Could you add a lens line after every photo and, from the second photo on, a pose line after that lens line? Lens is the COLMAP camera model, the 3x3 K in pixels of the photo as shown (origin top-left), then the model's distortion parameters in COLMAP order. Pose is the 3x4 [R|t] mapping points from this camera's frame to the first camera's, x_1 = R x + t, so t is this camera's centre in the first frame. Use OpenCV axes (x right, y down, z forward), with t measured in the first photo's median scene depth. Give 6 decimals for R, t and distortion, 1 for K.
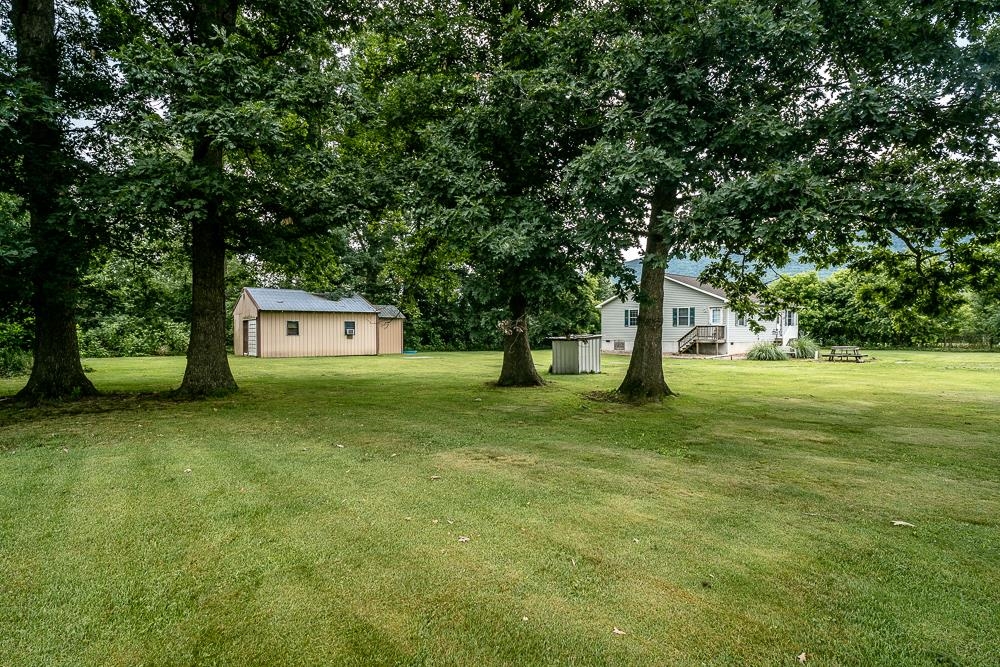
lens RADIAL K [[526.4, 0, 499.2], [0, 526.4, 331.4], [0, 0, 1]] dist [0.000085, -0.000613]
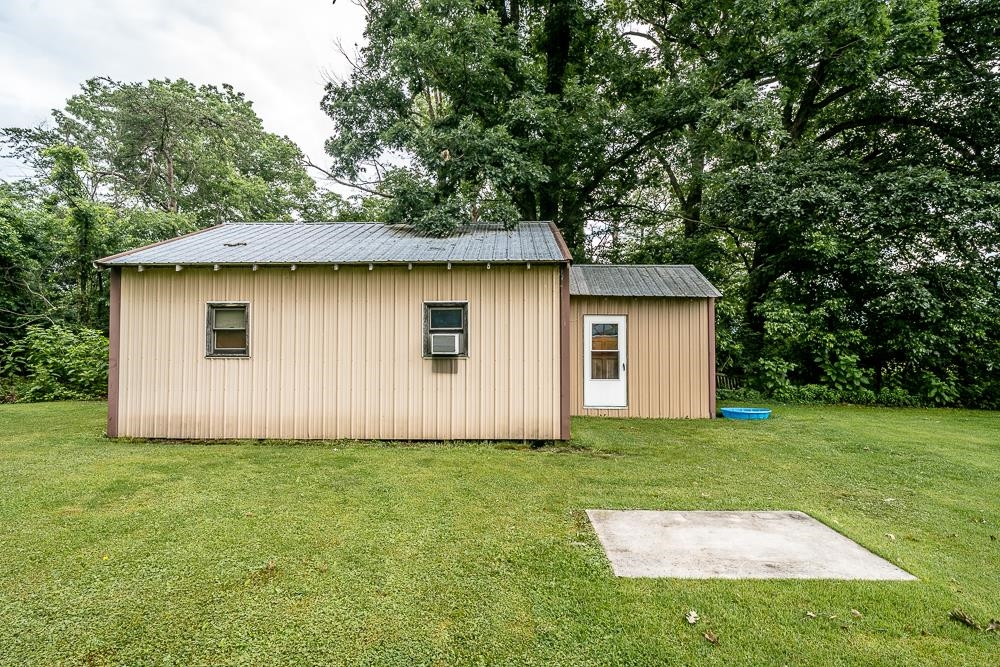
lens RADIAL K [[526.4, 0, 499.9], [0, 526.4, 332.3], [0, 0, 1]] dist [0.000085, -0.000613]
pose [[0.785978, -0.006641, -0.618219, -0.115647], [-0.004216, 0.999861, -0.016101, -0.001290], [0.618240, 0.015262, 0.785841, 0.825603]]
